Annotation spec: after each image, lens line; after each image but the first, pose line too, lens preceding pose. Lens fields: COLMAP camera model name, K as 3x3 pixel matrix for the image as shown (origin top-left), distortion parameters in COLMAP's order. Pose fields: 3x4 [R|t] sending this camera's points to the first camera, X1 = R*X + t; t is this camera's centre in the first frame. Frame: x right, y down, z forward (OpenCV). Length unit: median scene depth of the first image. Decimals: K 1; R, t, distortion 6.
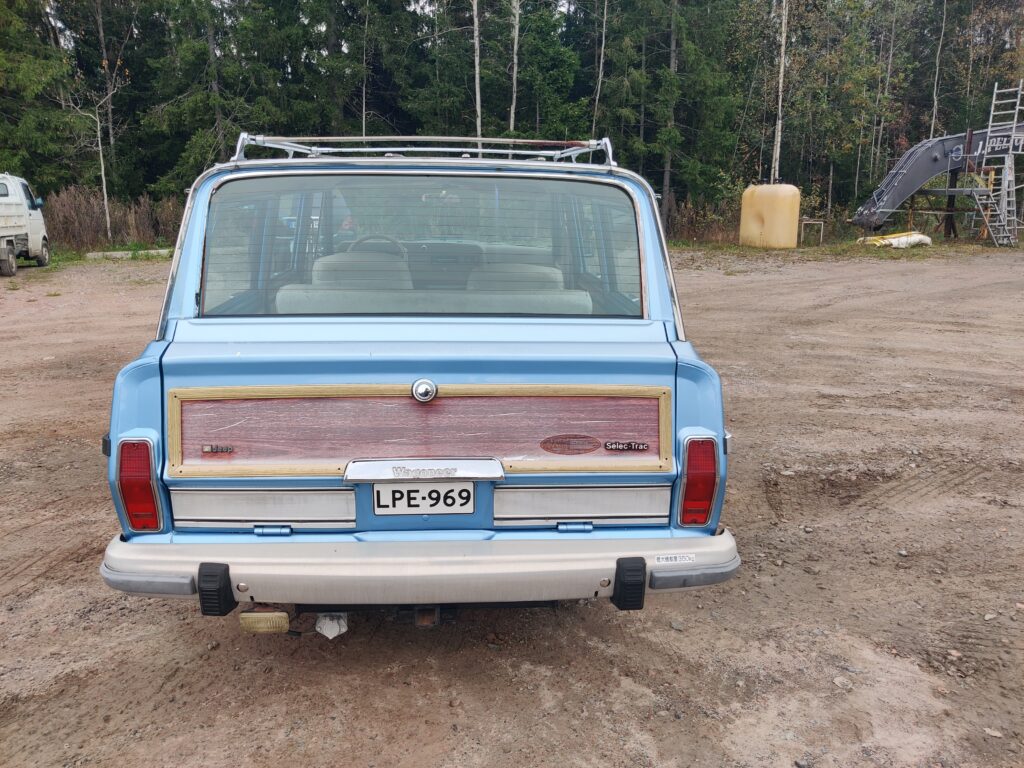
lens RADIAL K [[810.9, 0, 496.7], [0, 810.9, 385.4], [0, 0, 1]] dist [-0.009075, -0.001000]
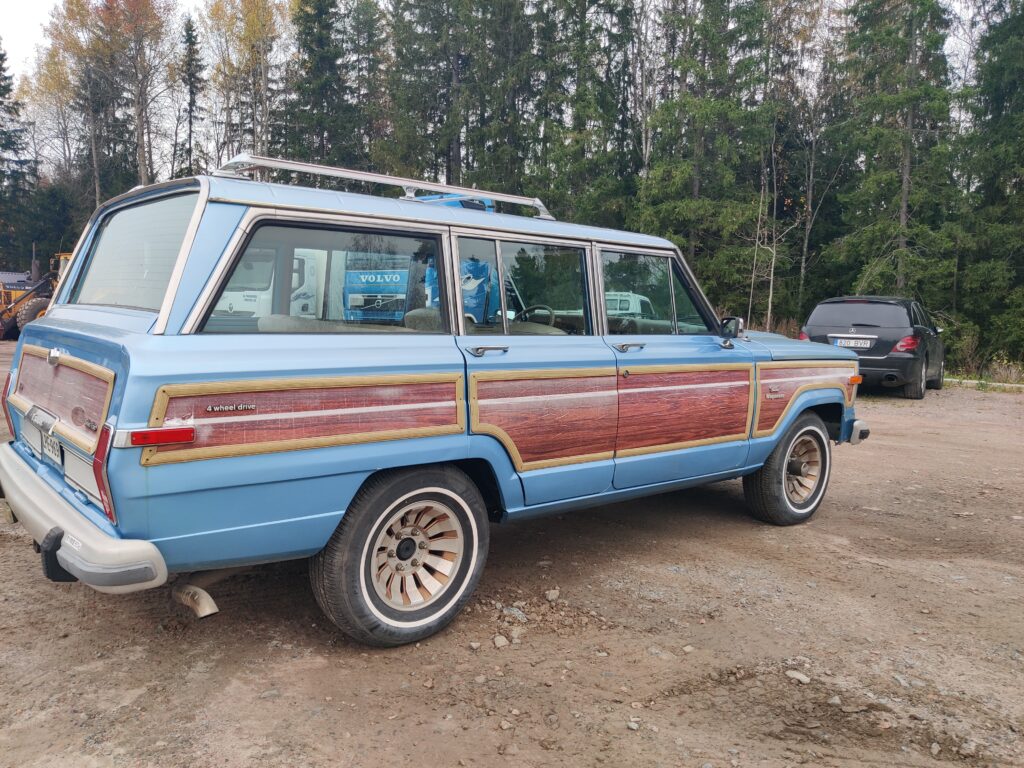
lens RADIAL K [[810.9, 0, 496.7], [0, 810.9, 385.4], [0, 0, 1]] dist [-0.009075, -0.001000]
pose [[0.586225, 0.085524, -0.805622, 0.181875], [-0.225807, 0.972254, -0.061099, -0.003967], [0.778043, 0.217732, 0.589272, 0.108405]]
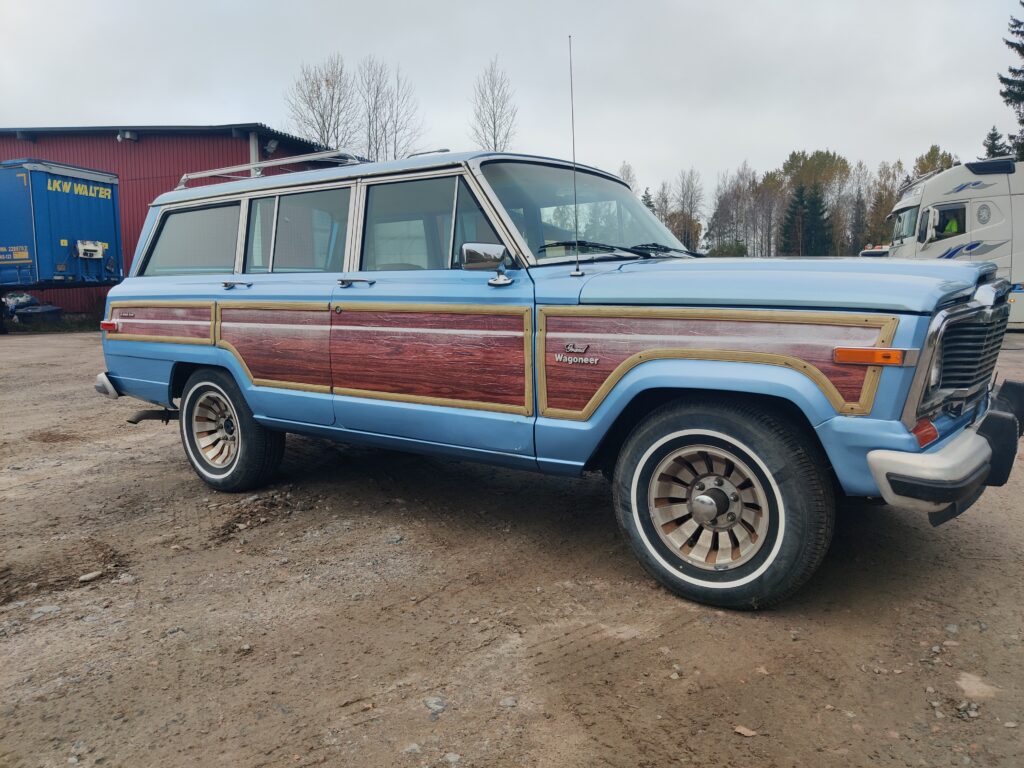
lens RADIAL K [[810.9, 0, 496.7], [0, 810.9, 385.4], [0, 0, 1]] dist [-0.009075, -0.001000]
pose [[-0.655210, 0.150713, -0.740261, 0.072907], [-0.151179, 0.933917, 0.323951, -0.379150], [0.740165, 0.324168, -0.589127, 1.584327]]
